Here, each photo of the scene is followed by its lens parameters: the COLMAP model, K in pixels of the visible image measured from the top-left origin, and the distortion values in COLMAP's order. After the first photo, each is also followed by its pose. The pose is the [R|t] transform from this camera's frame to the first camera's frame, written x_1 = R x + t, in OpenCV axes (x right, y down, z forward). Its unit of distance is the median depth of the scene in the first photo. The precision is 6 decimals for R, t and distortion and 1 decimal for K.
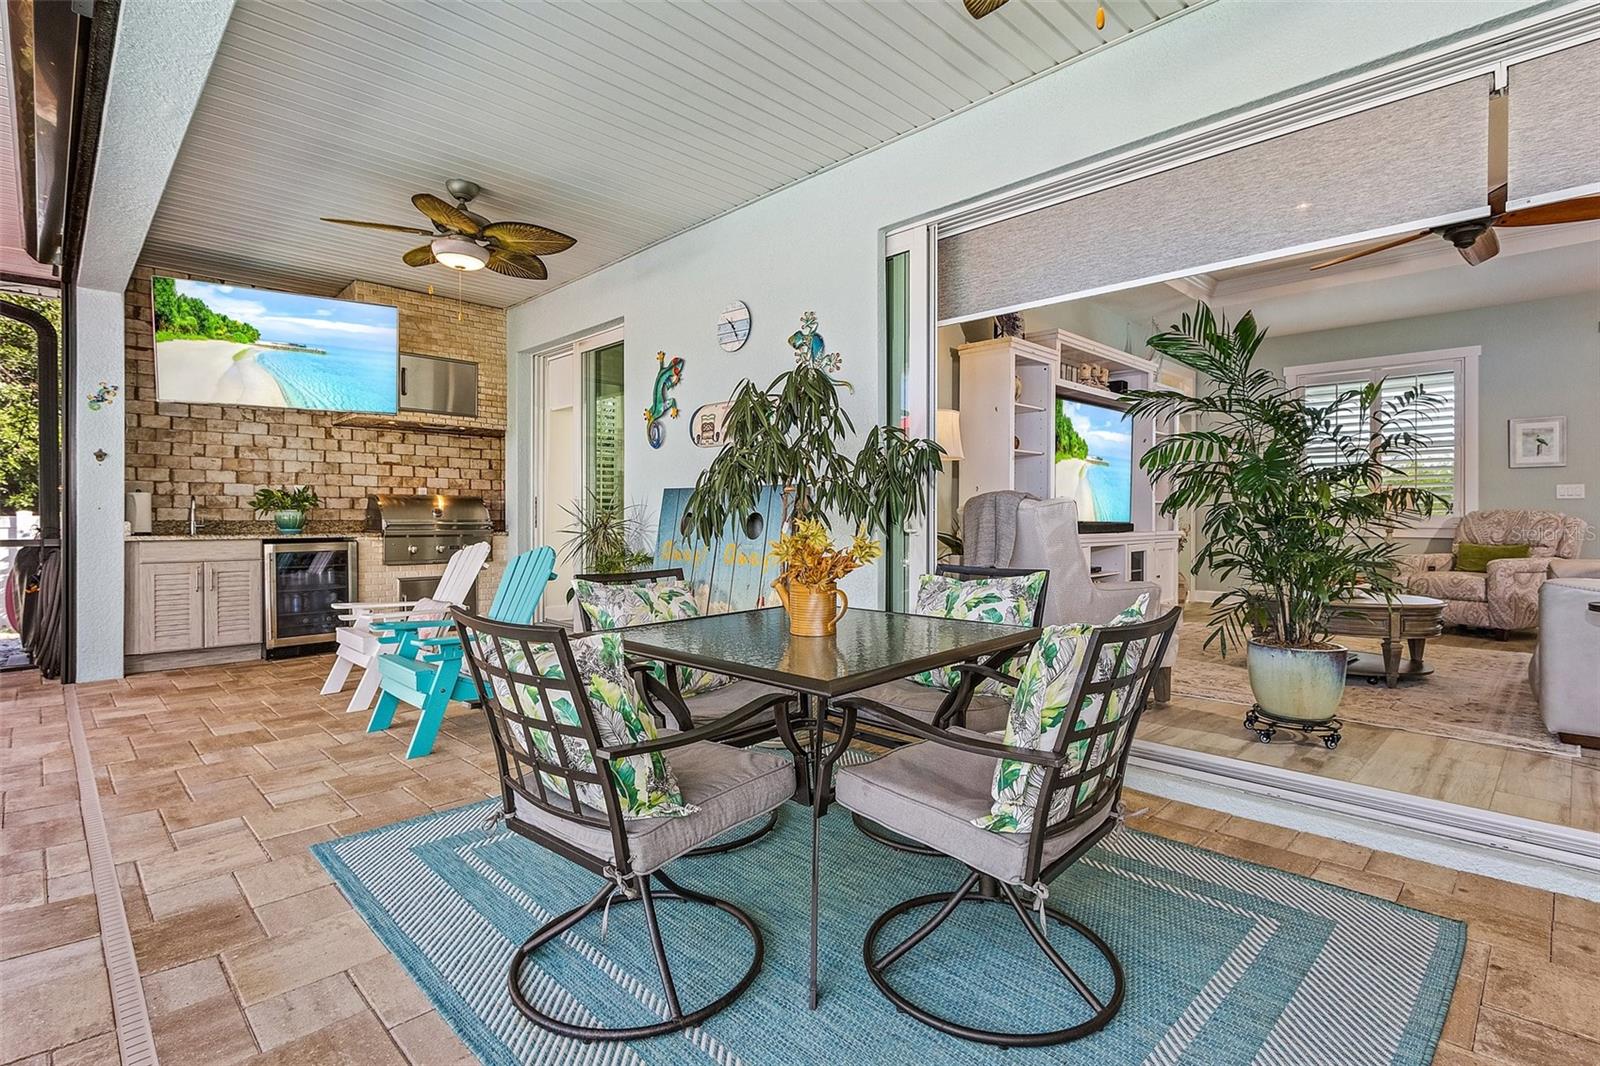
lens RADIAL K [[760.7, 0, 800.0], [0, 760.7, 529.2], [0, 0, 1]] dist [-0.000420, -0.000369]
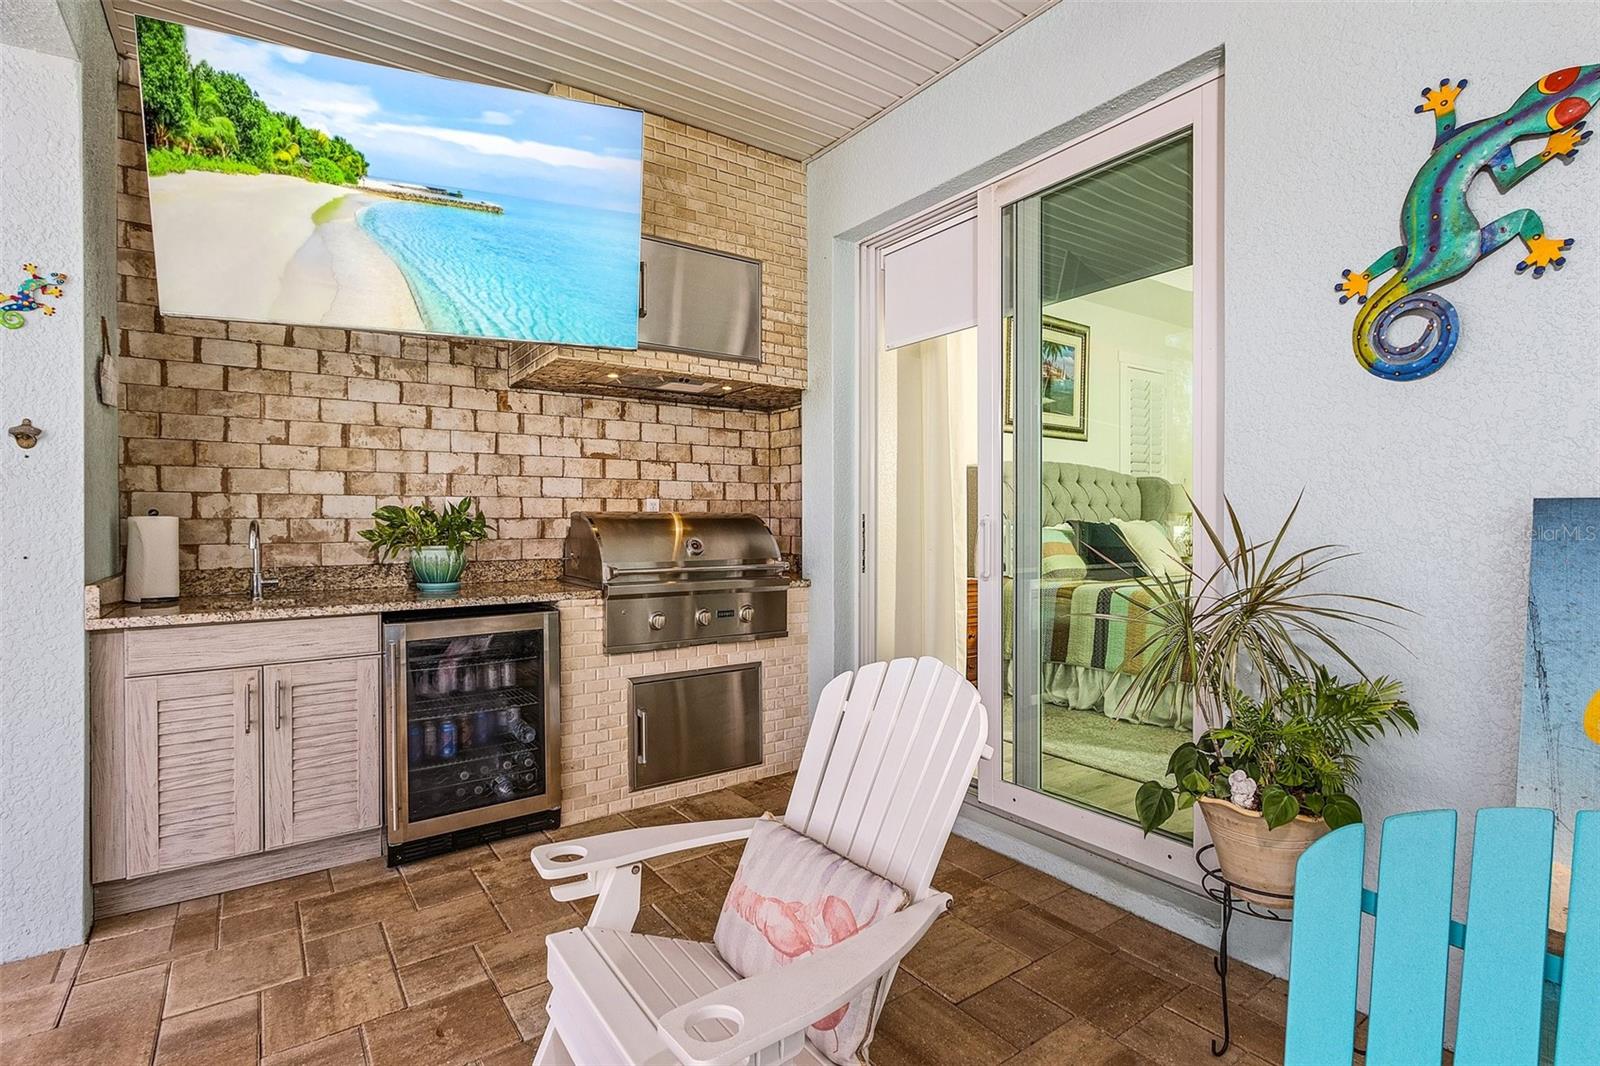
lens RADIAL K [[760.7, 0, 793.0], [0, 760.7, 536.7], [0, 0, 1]] dist [-0.000420, -0.000369]
pose [[0.984269, 0.000388, -0.176676, -0.368678], [0.000719, 0.999981, 0.006203, -0.037040], [0.176674, -0.006233, 0.984250, 0.577455]]
